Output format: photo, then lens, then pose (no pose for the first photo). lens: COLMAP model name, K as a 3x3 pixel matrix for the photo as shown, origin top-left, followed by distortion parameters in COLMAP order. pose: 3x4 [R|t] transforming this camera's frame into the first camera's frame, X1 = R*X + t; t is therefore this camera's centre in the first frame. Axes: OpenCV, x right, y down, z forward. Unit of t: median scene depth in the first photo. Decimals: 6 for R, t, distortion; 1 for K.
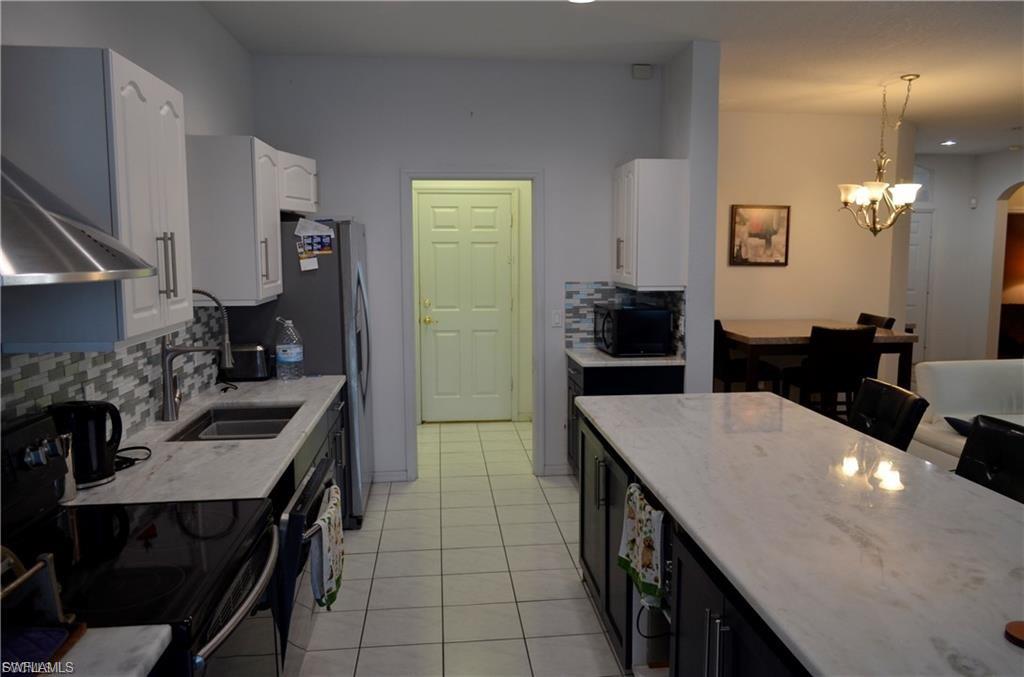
lens RADIAL K [[790.1, 0, 513.3], [0, 790.1, 344.0], [0, 0, 1]] dist [-0.014919, 0.007449]
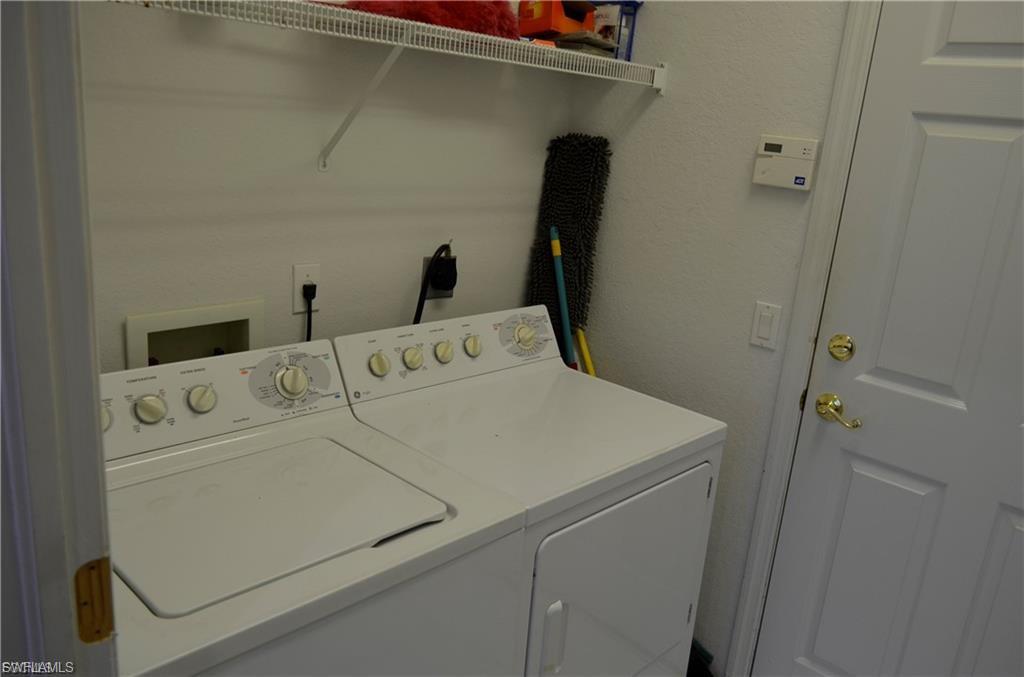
lens RADIAL K [[790.1, 0, 515.0], [0, 790.1, 337.7], [0, 0, 1]] dist [-0.014919, 0.007449]
pose [[0.645473, 0.266422, -0.715810, 0.011016], [-0.183984, 0.963829, 0.192829, -0.100229], [0.741292, 0.007232, 0.671143, 0.866239]]
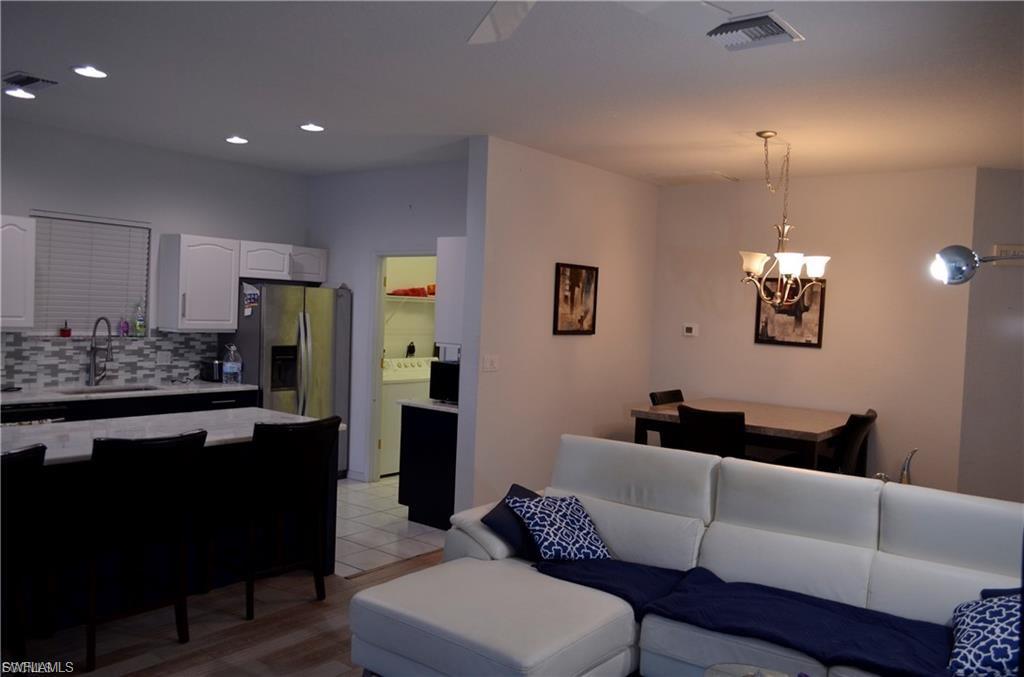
lens RADIAL K [[790.1, 0, 529.5], [0, 790.1, 340.3], [0, 0, 1]] dist [-0.014919, 0.007449]
pose [[0.717395, 0.057843, -0.694261, 0.878777], [-0.128590, 0.990418, -0.050358, -0.027324], [0.684696, 0.125401, 0.717959, 0.193150]]
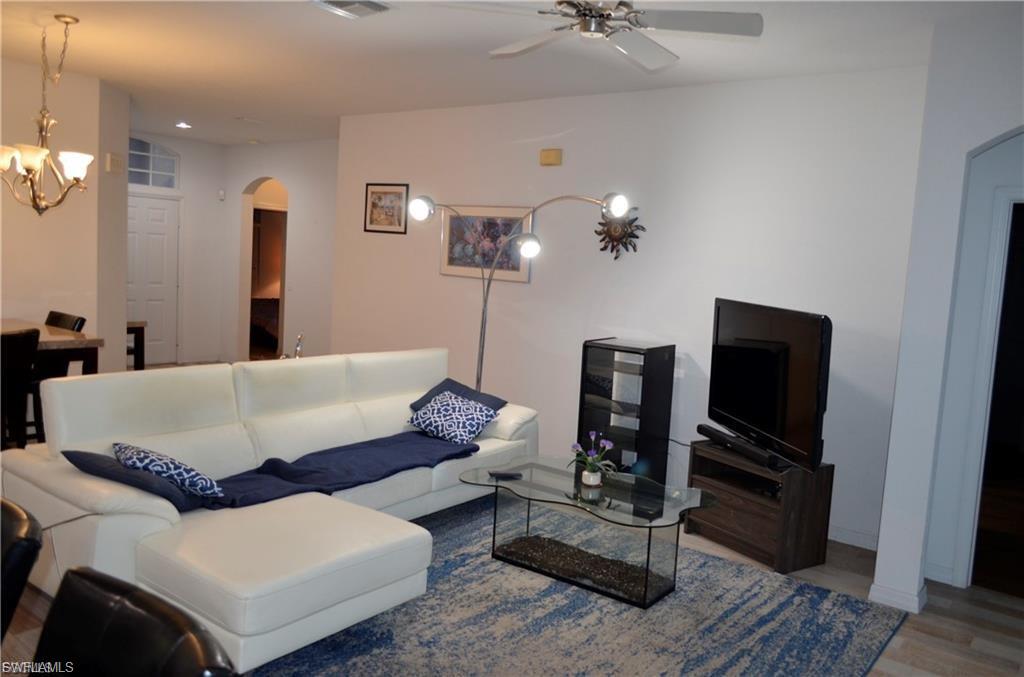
lens RADIAL K [[790.1, 0, 512.4], [0, 790.1, 339.0], [0, 0, 1]] dist [-0.014919, 0.007449]
pose [[0.698827, -0.029275, 0.714692, 0.222766], [0.024702, 0.999554, 0.016790, -0.013935], [-0.714864, 0.005921, 0.699238, 0.107417]]
